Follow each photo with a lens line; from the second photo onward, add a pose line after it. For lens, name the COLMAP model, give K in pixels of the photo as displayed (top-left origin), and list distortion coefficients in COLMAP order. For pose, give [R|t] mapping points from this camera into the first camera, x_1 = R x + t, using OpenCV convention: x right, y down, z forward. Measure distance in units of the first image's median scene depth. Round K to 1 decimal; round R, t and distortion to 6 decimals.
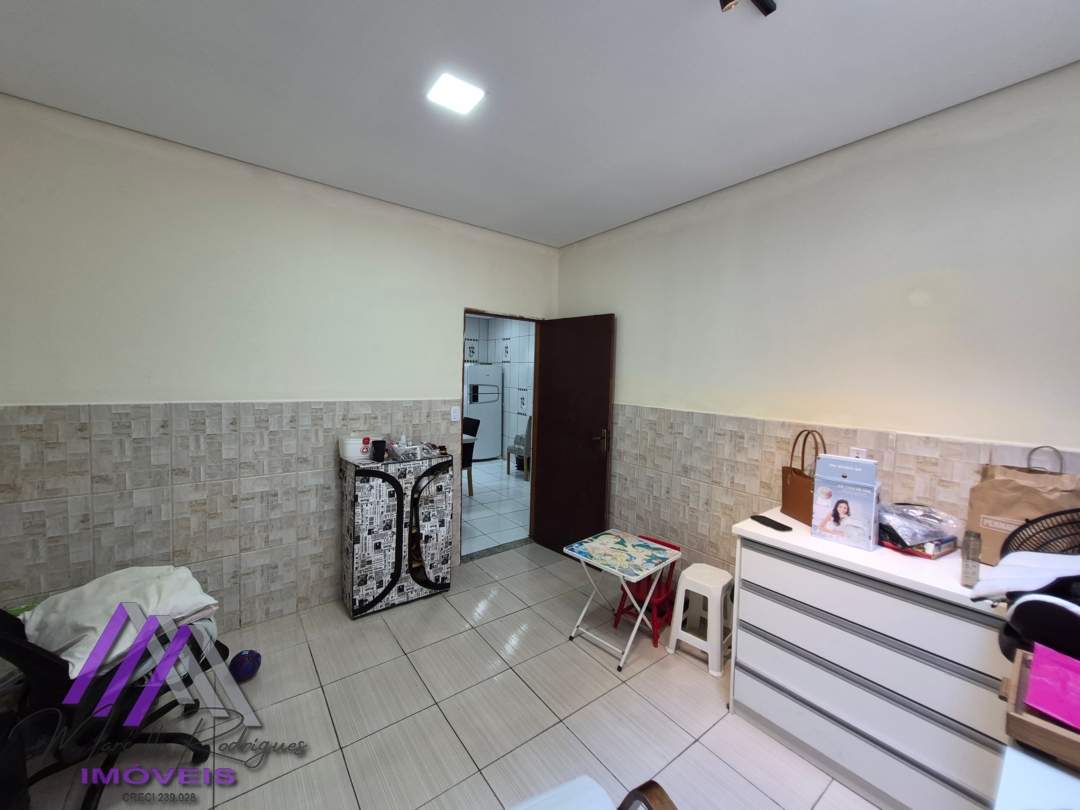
lens RADIAL K [[422.3, 0, 539.2], [0, 422.3, 397.6], [0, 0, 1]] dist [0.001088, -0.000588]
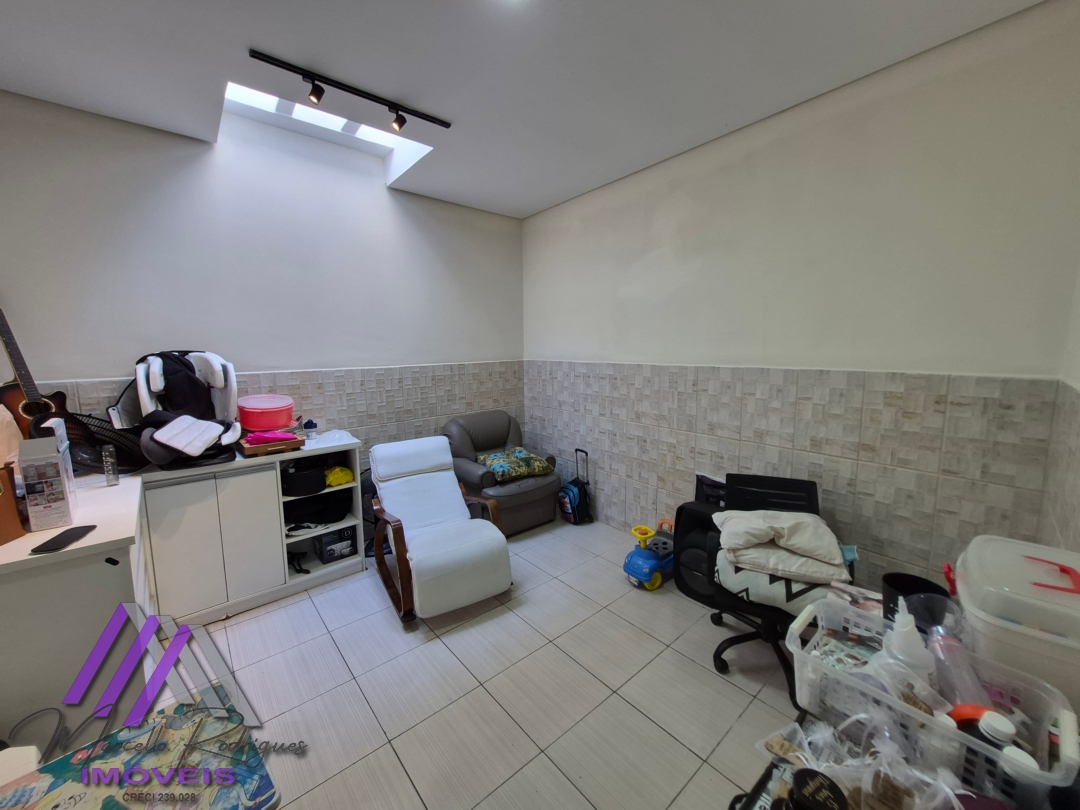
lens RADIAL K [[422.3, 0, 540.8], [0, 422.3, 397.3], [0, 0, 1]] dist [0.001088, -0.000588]
pose [[-0.997526, -0.007938, -0.069856, -0.133611], [-0.020475, 0.983337, 0.180635, -0.054103], [0.067258, 0.181618, -0.981066, 1.234145]]
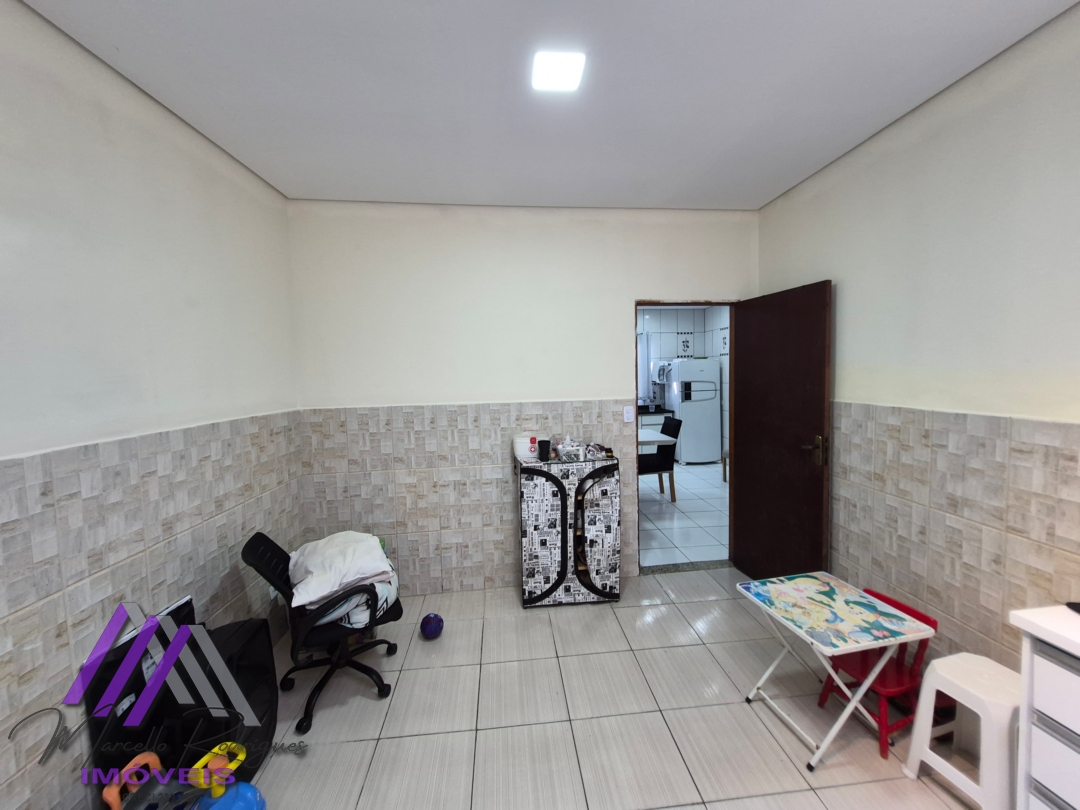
lens RADIAL K [[422.3, 0, 538.1], [0, 422.3, 398.6], [0, 0, 1]] dist [0.001088, -0.000588]
pose [[0.848498, -0.016029, -0.528955, 0.157017], [0.019841, 0.999802, 0.001530, -0.002695], [0.528826, -0.011793, 0.848648, 0.119820]]
